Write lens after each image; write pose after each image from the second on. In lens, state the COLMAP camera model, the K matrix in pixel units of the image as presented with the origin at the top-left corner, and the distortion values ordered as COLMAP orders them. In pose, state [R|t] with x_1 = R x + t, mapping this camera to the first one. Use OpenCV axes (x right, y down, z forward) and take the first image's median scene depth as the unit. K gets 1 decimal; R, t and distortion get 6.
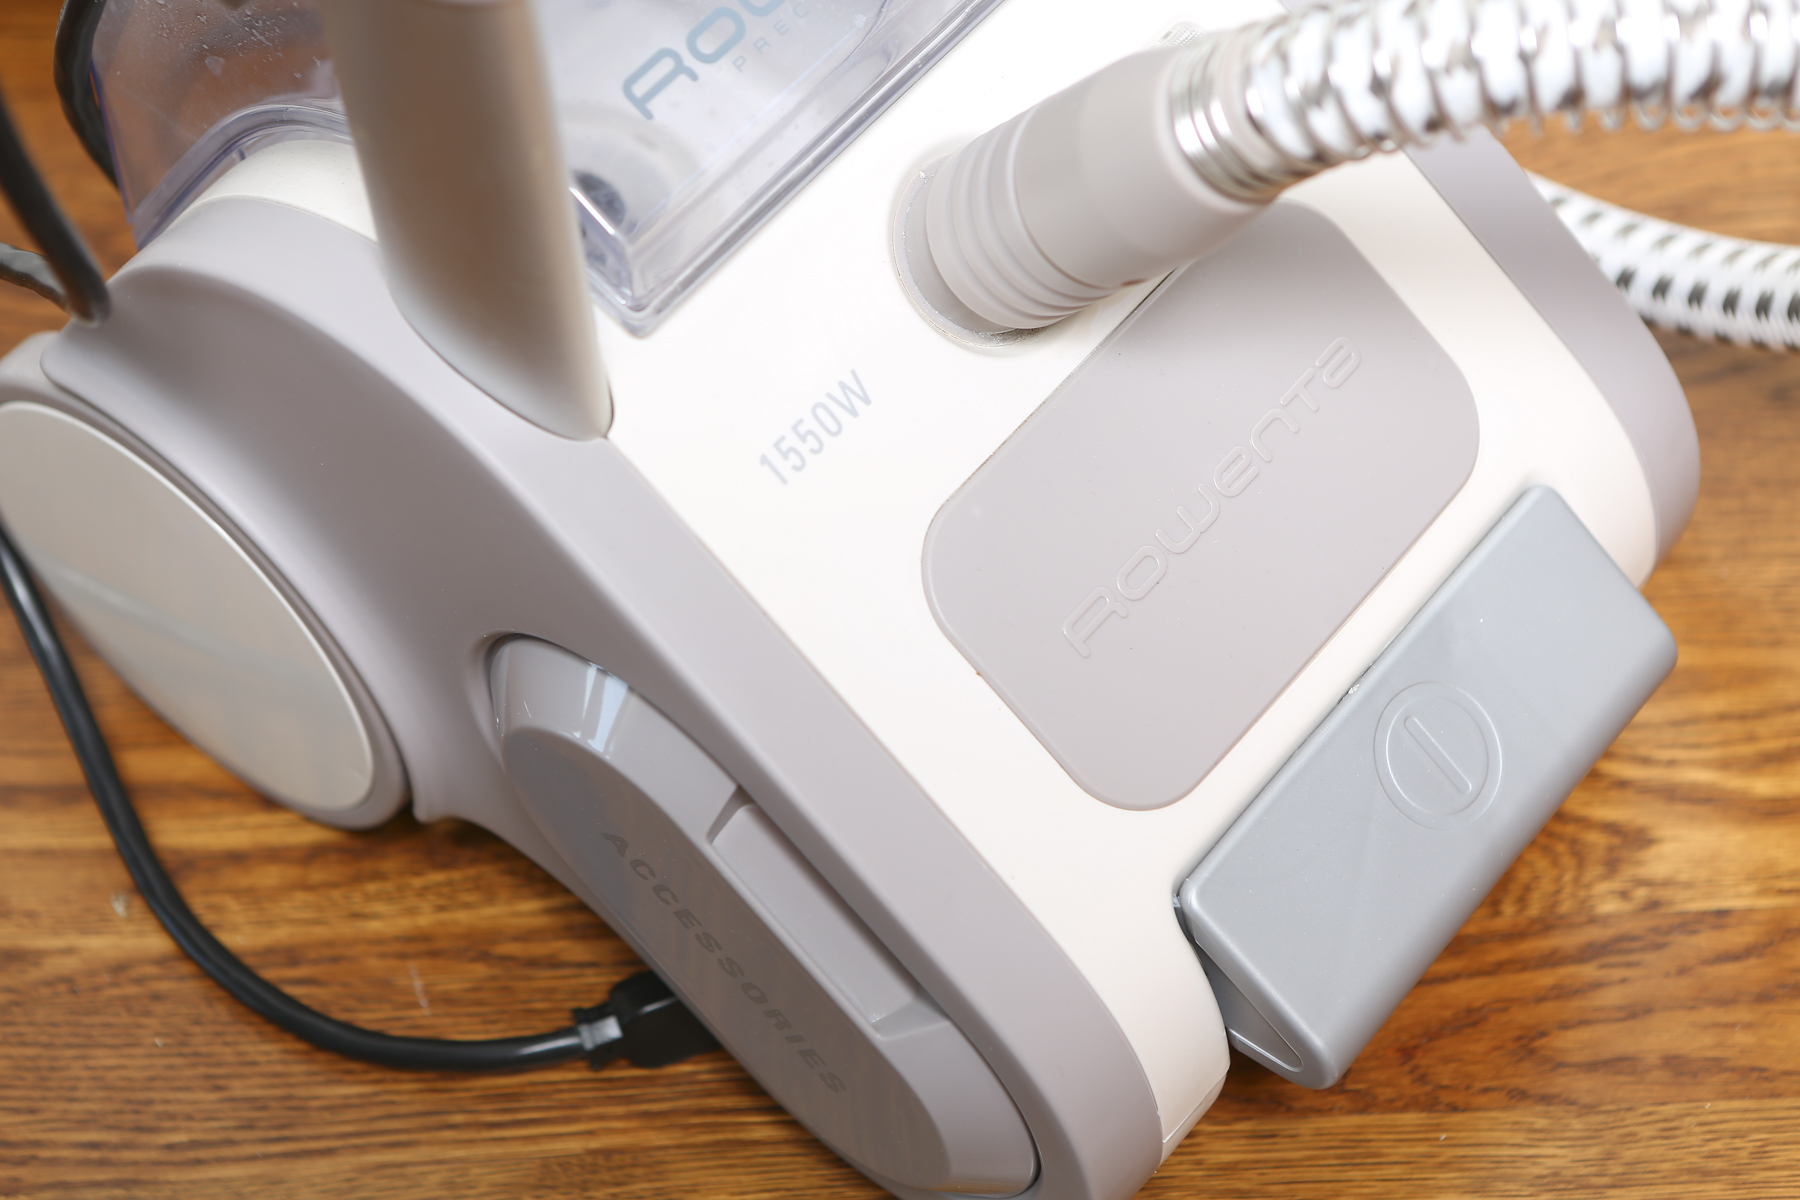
lens RADIAL K [[3488.3, 0, 900.0], [0, 3488.3, 600.0], [0, 0, 1]] dist [0.265654, -0.110453]
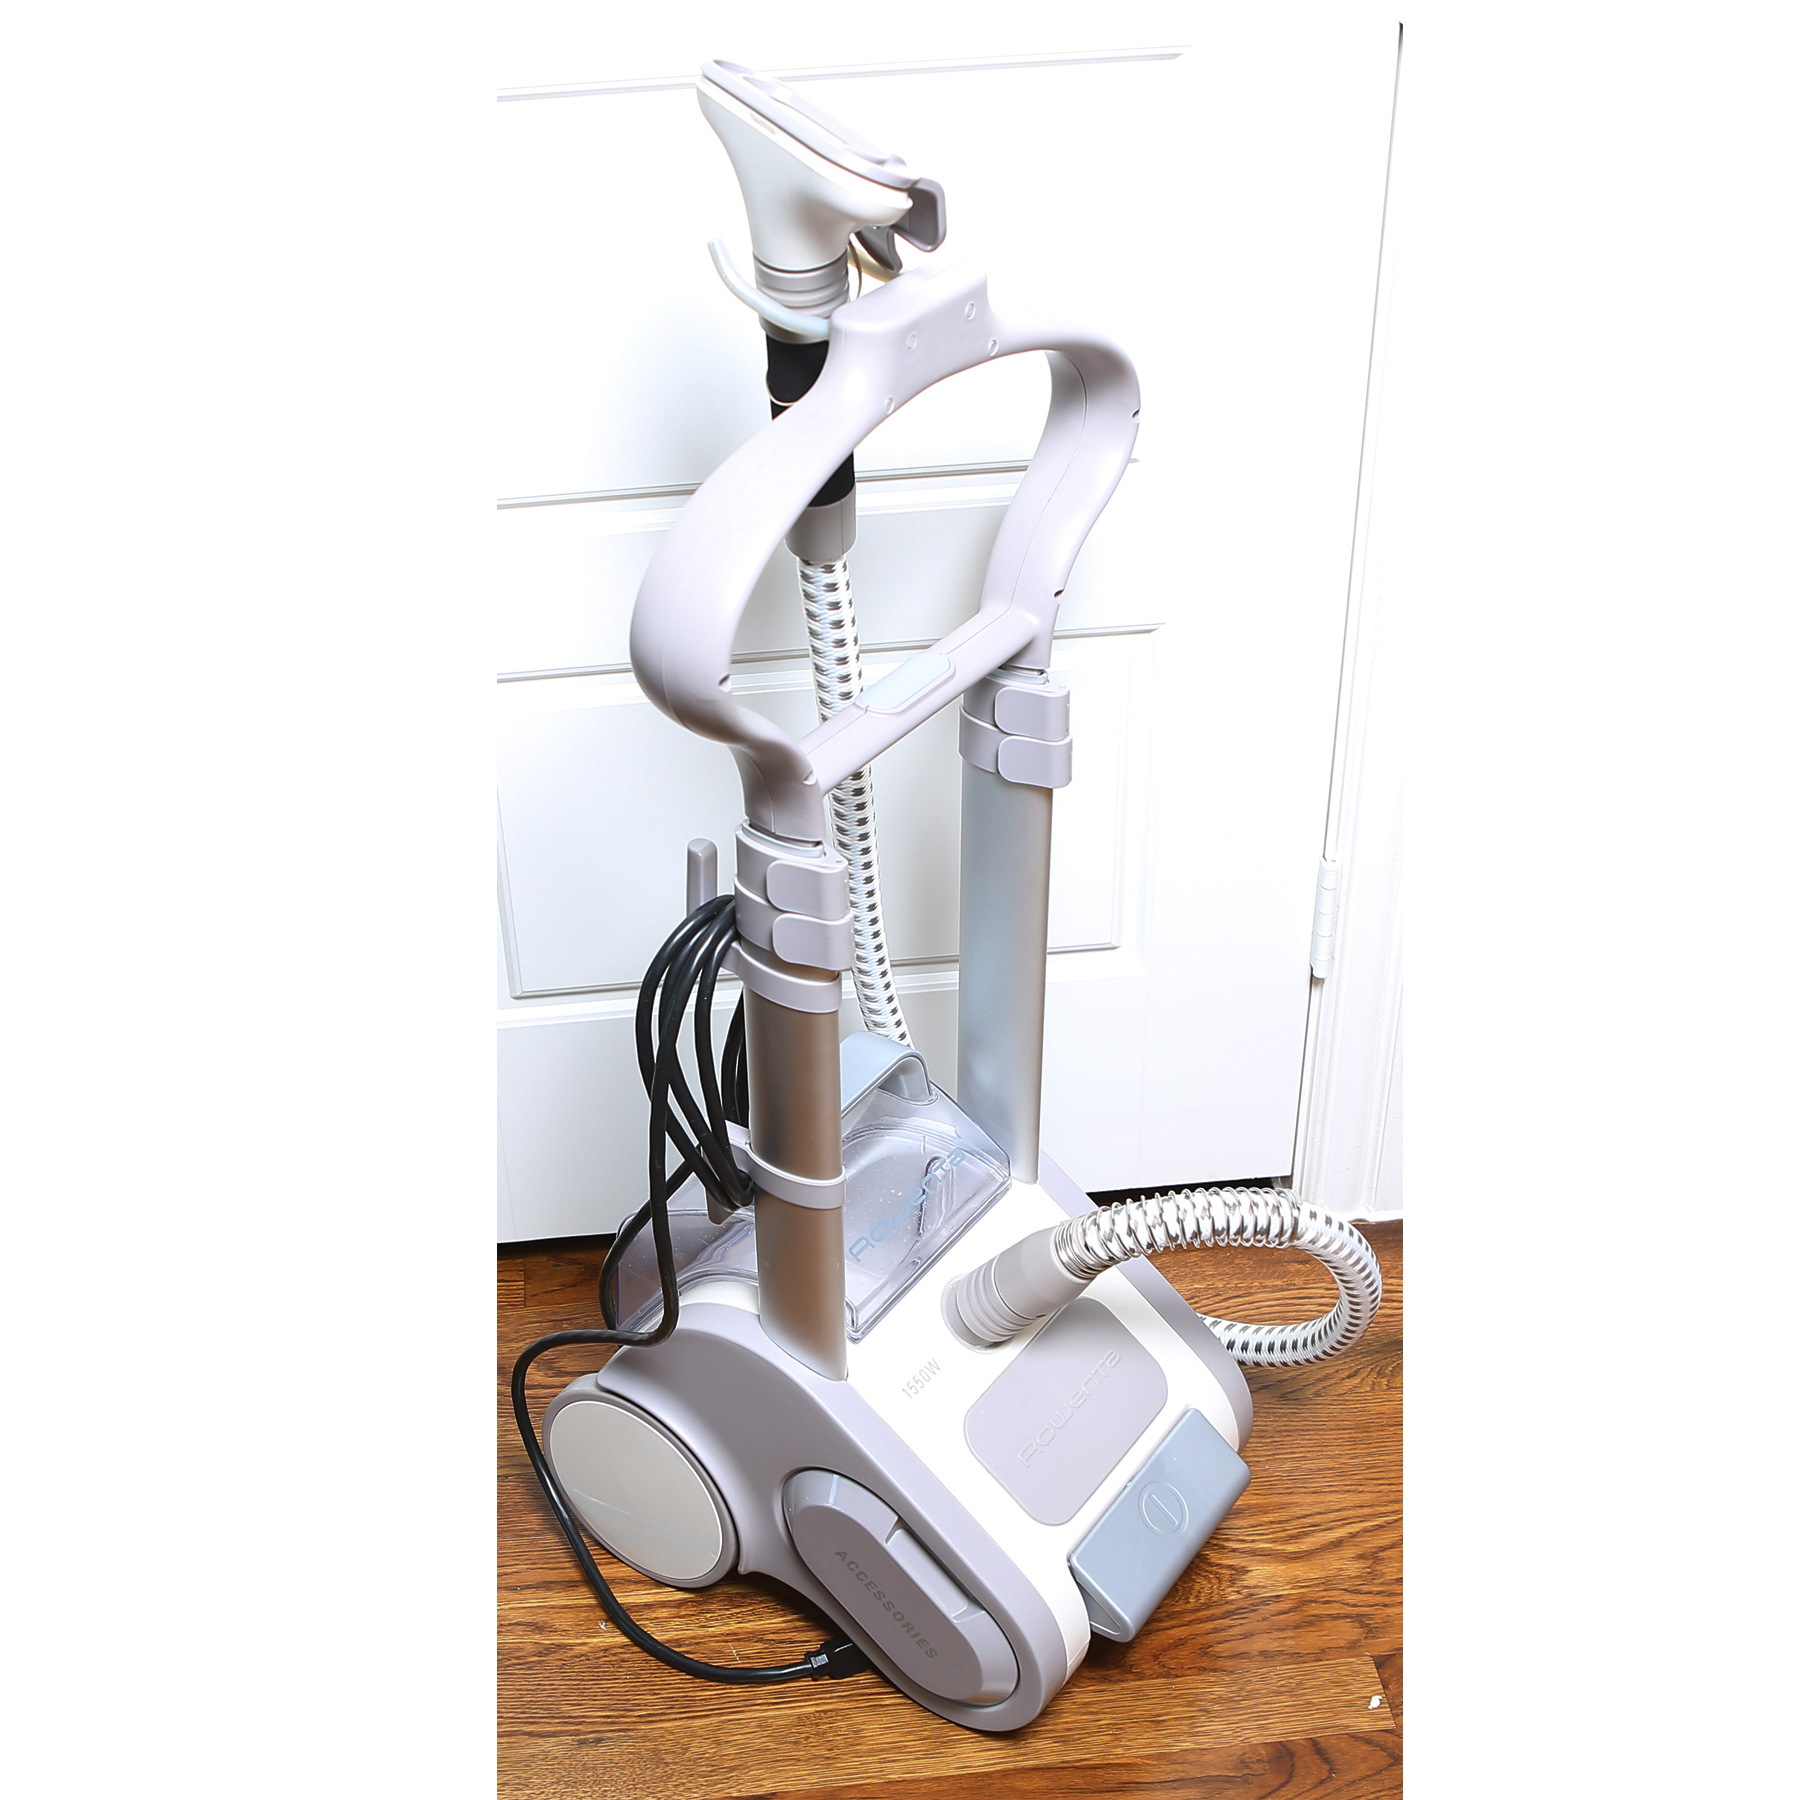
lens RADIAL K [[2597.1, 0, 822.8], [0, 2597.1, 902.5], [0, 0, 1]] dist [-0.106619, 0.049863]
pose [[0.997321, -0.018368, 0.070800, -0.201957], [0.041707, 0.937983, -0.344162, 0.247579], [-0.060088, 0.346193, 0.936237, -0.821682]]
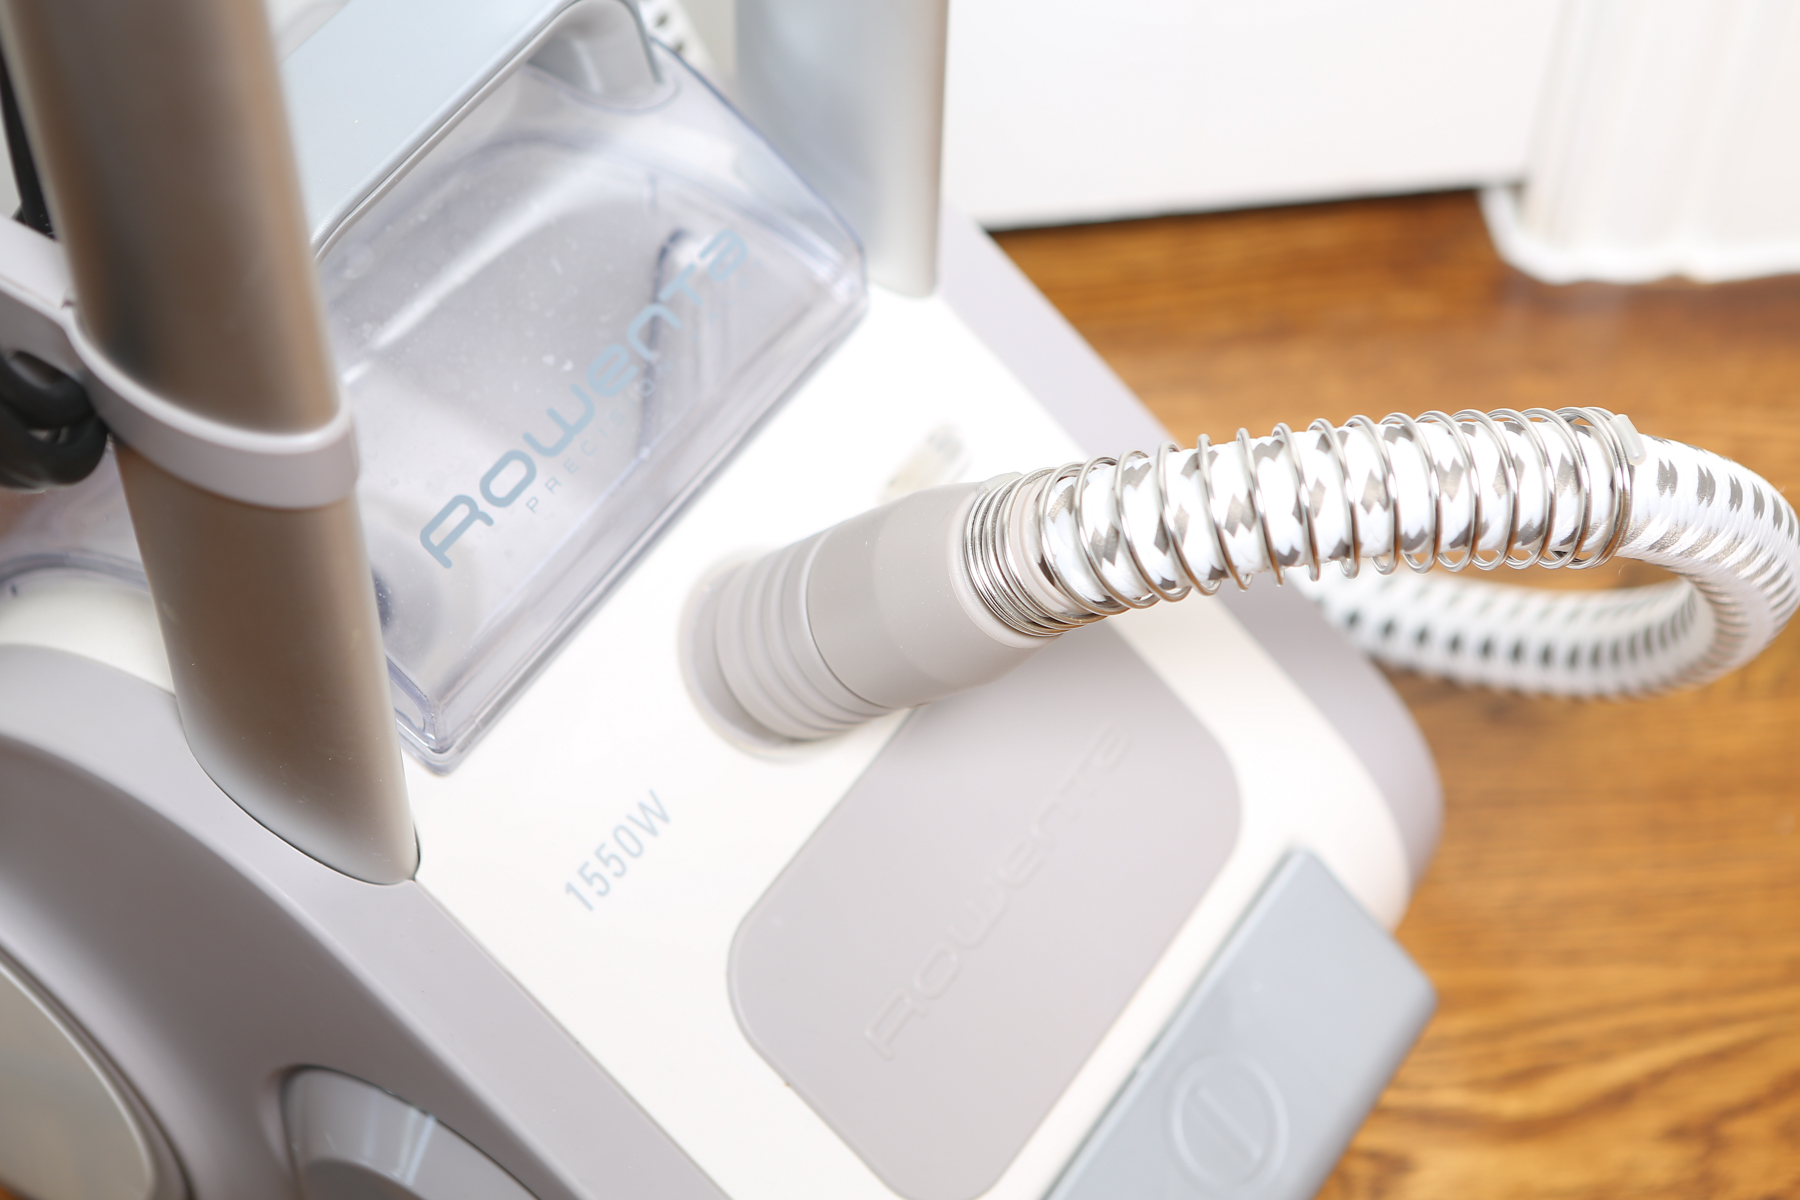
lens RADIAL K [[3488.3, 0, 900.0], [0, 3488.3, 600.0], [0, 0, 1]] dist [0.265654, -0.110453]
pose [[0.993558, -0.040774, 0.105731, -0.041968], [0.044630, 0.998412, -0.034361, -0.074184], [-0.104162, 0.038859, 0.993801, -0.020023]]
